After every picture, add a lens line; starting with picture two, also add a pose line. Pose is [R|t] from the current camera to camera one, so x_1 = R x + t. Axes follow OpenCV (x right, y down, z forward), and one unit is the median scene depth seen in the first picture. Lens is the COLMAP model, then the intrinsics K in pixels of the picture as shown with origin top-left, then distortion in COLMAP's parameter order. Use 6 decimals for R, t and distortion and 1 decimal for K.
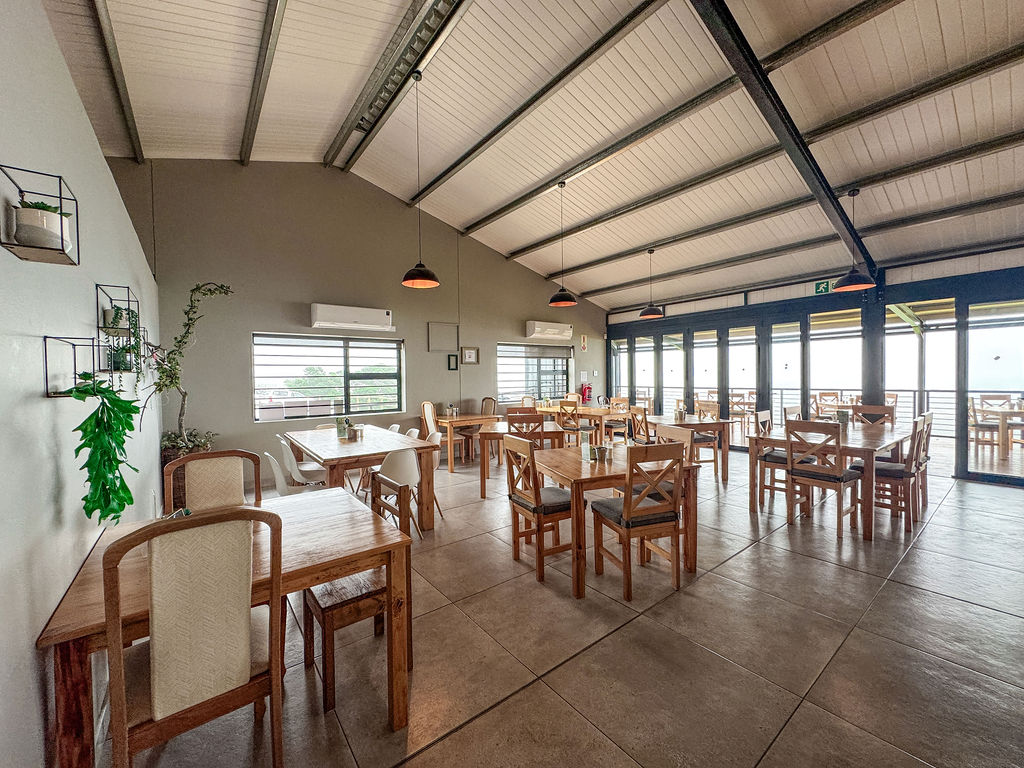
lens RADIAL K [[407.3, 0, 511.9], [0, 407.3, 385.5], [0, 0, 1]] dist [-0.002109, 0.000294]
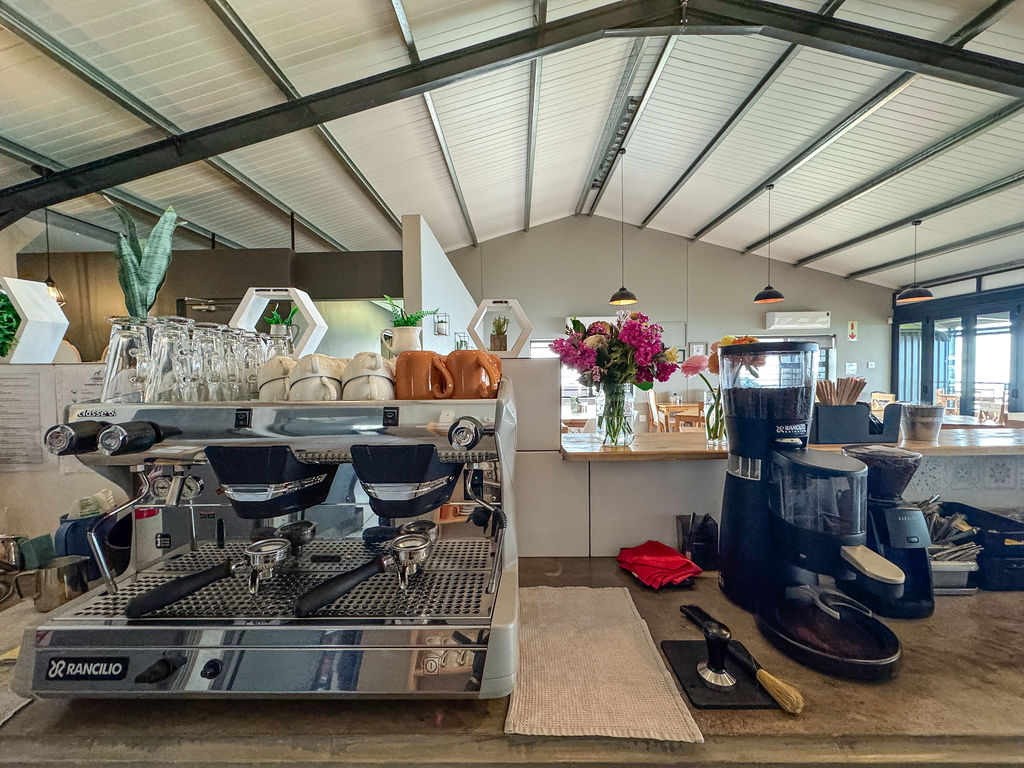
lens RADIAL K [[407.3, 0, 511.9], [0, 407.3, 385.5], [0, 0, 1]] dist [-0.002109, 0.000294]
pose [[0.782701, 0.027692, -0.621781, 0.258265], [-0.012547, 0.999509, 0.028720, -0.003698], [0.622271, -0.014678, 0.782664, -0.235708]]
